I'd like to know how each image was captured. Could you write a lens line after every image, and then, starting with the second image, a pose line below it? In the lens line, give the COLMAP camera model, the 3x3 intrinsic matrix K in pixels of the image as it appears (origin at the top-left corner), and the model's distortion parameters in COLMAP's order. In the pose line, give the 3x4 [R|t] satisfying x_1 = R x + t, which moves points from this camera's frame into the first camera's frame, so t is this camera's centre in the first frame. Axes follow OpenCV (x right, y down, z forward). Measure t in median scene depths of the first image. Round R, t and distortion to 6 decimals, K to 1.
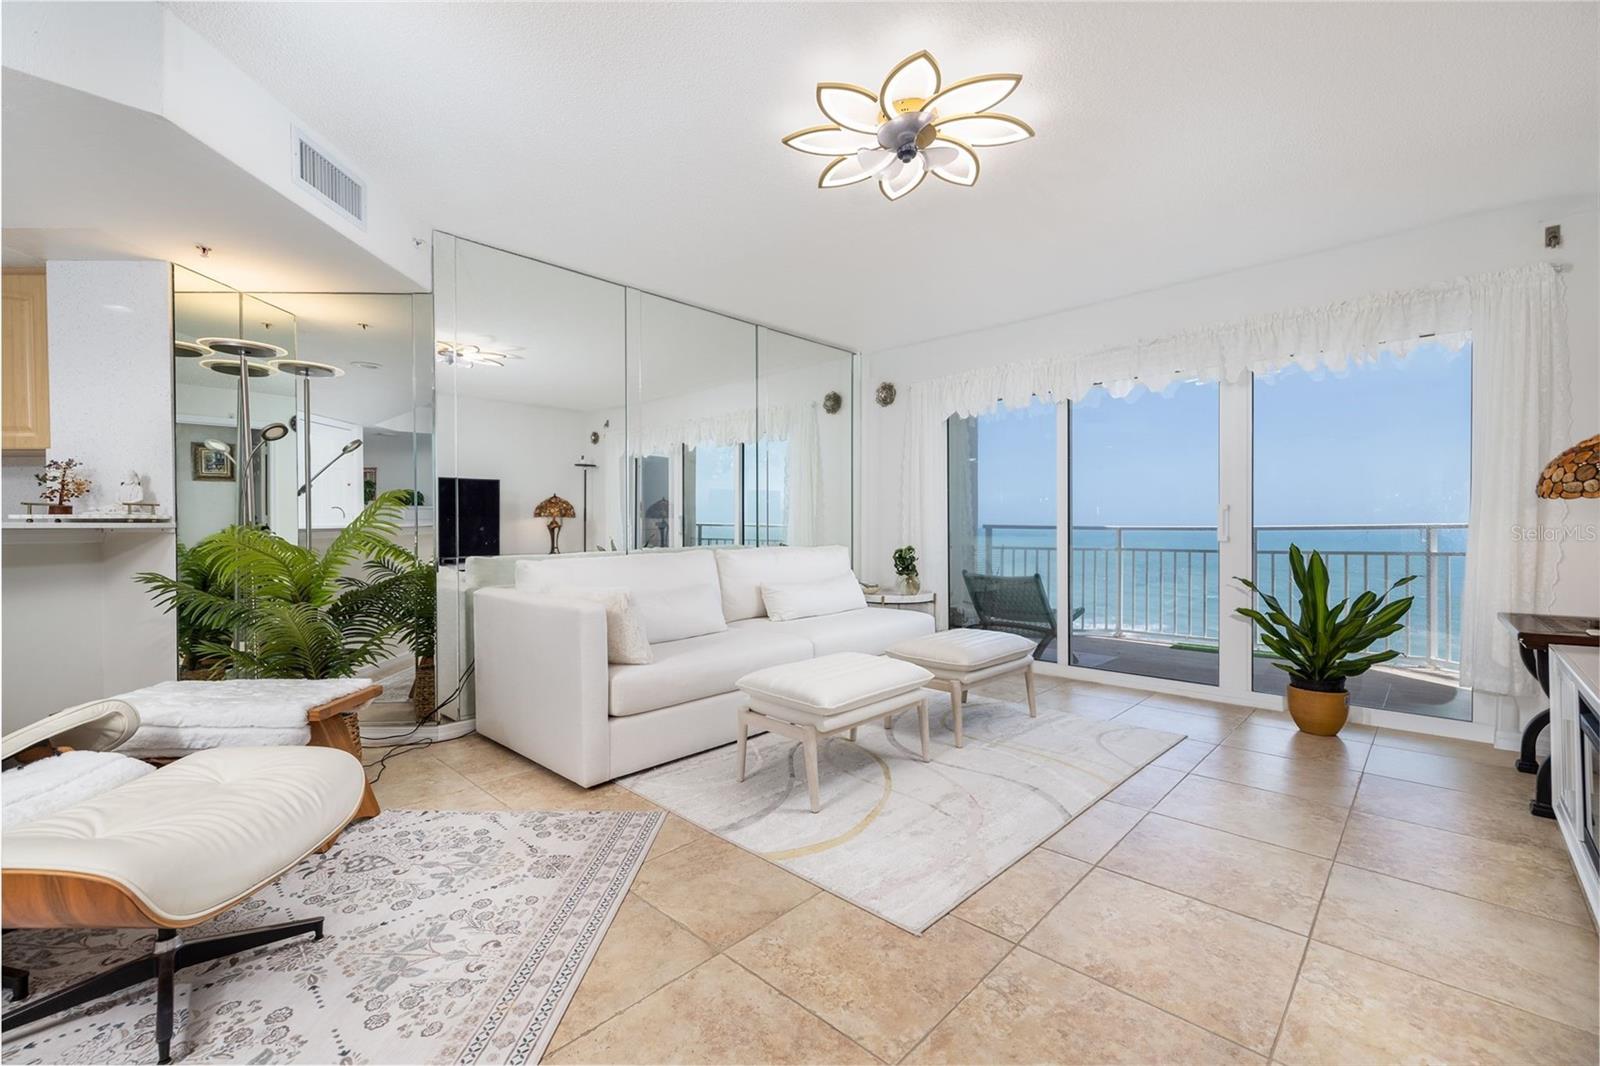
lens RADIAL K [[673.6, 0, 798.2], [0, 673.6, 527.8], [0, 0, 1]] dist [-0.001191, -0.000155]
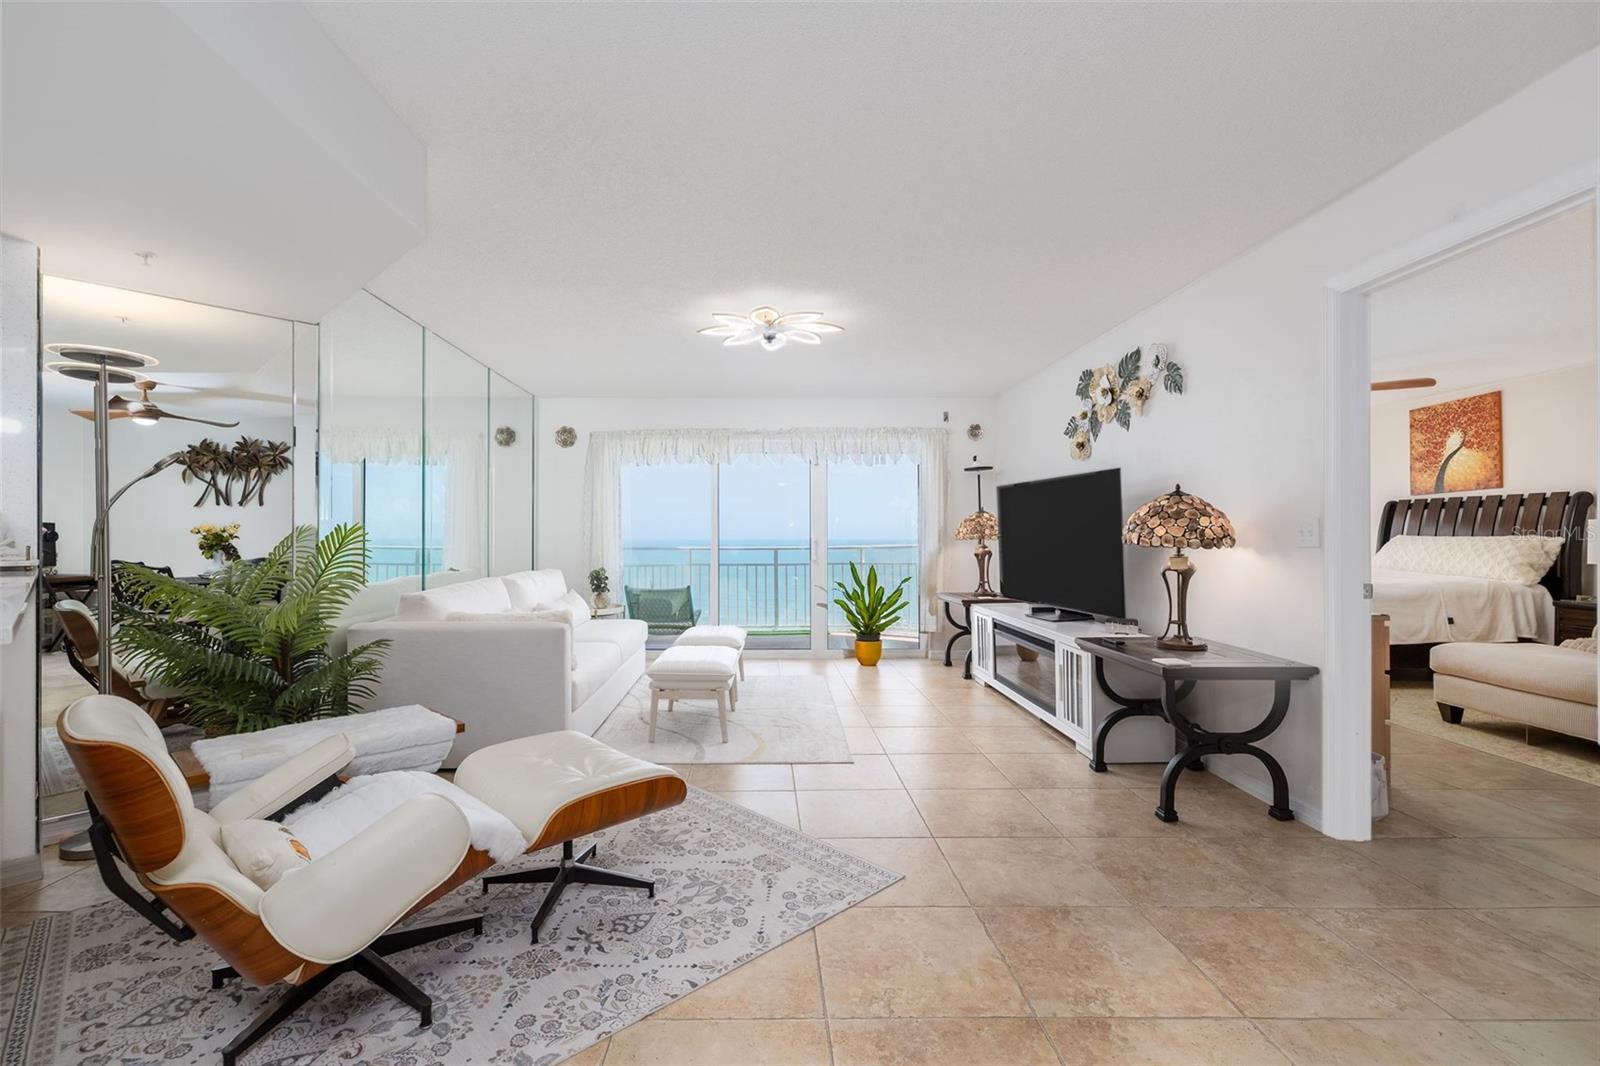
lens RADIAL K [[710.6, 0, 773.4], [0, 710.6, 535.8], [0, 0, 1]] dist [0.003629, 0.000727]
pose [[0.699288, 0.006248, 0.714813, -0.797781], [-0.000491, 0.999966, -0.008260, -0.030425], [-0.714840, 0.005425, 0.699267, -0.174298]]
